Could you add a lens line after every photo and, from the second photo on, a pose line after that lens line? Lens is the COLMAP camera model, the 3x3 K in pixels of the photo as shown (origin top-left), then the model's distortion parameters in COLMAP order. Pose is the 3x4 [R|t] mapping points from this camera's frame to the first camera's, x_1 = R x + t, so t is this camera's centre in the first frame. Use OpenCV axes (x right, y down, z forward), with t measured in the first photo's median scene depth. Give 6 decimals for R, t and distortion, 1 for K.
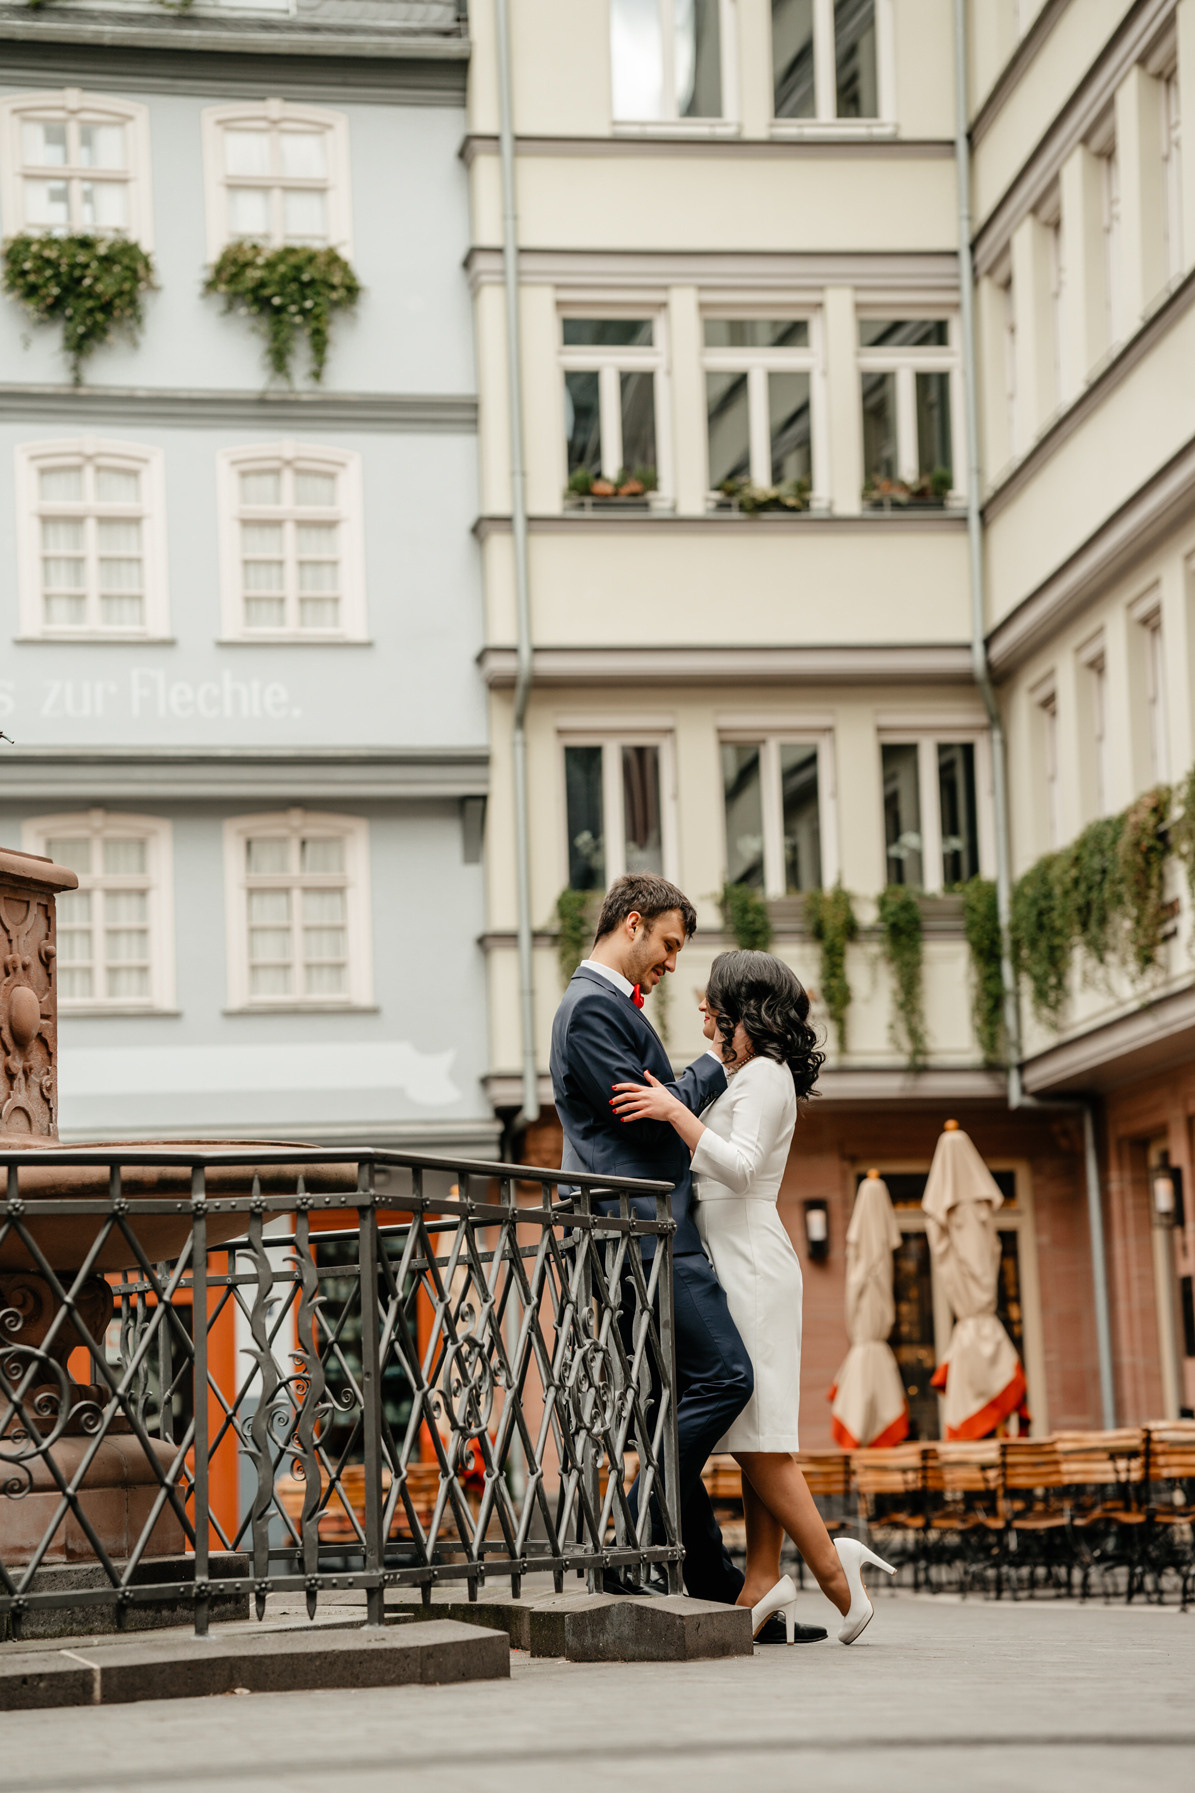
lens RADIAL K [[3468.3, 0, 589.5], [0, 3468.3, 846.4], [0, 0, 1]] dist [0.436994, 0.028673]
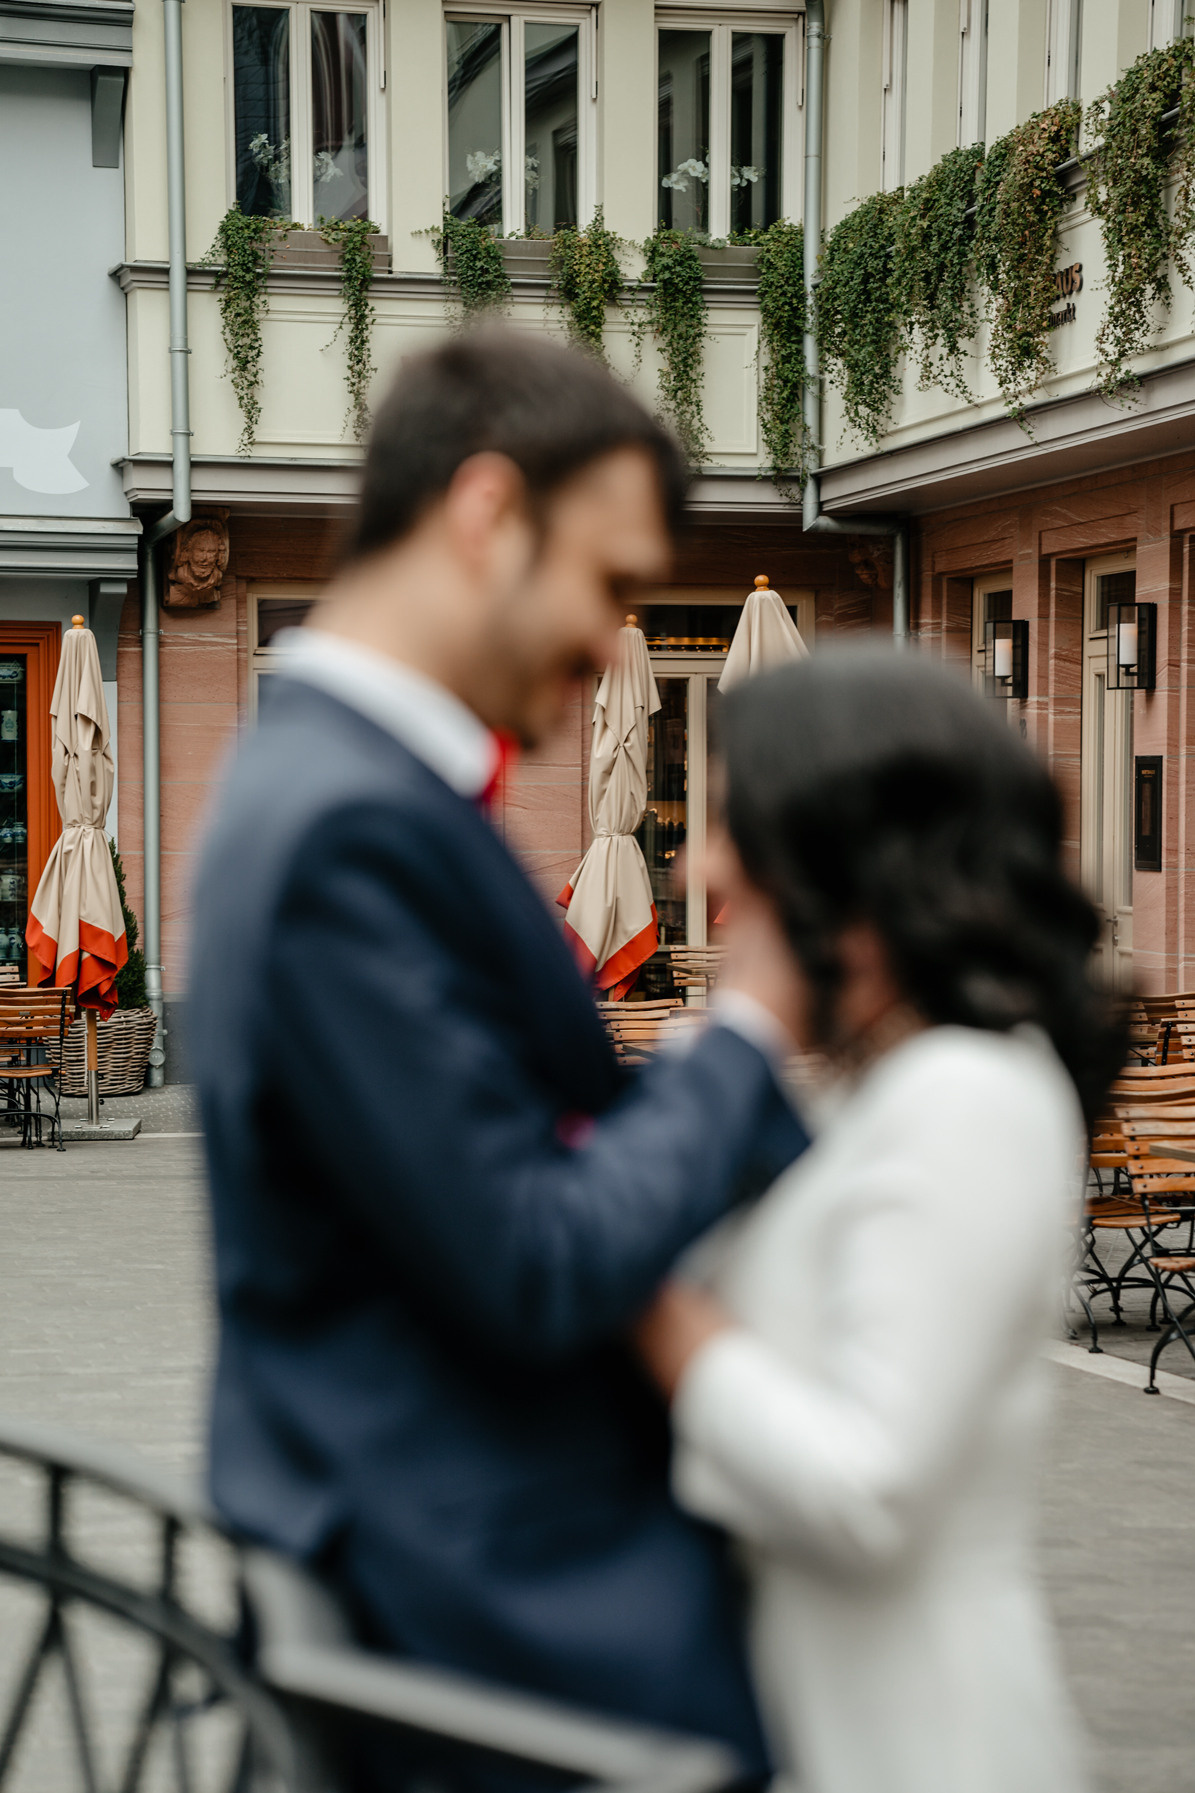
lens RADIAL K [[3468.3, 0, 589.5], [0, 3468.3, 846.4], [0, 0, 1]] dist [0.436994, 0.028673]
pose [[0.994571, 0.030583, 0.099469, -0.002182], [-0.049159, 0.980543, 0.190050, -0.001680], [-0.091721, -0.193908, 0.976723, 0.233858]]
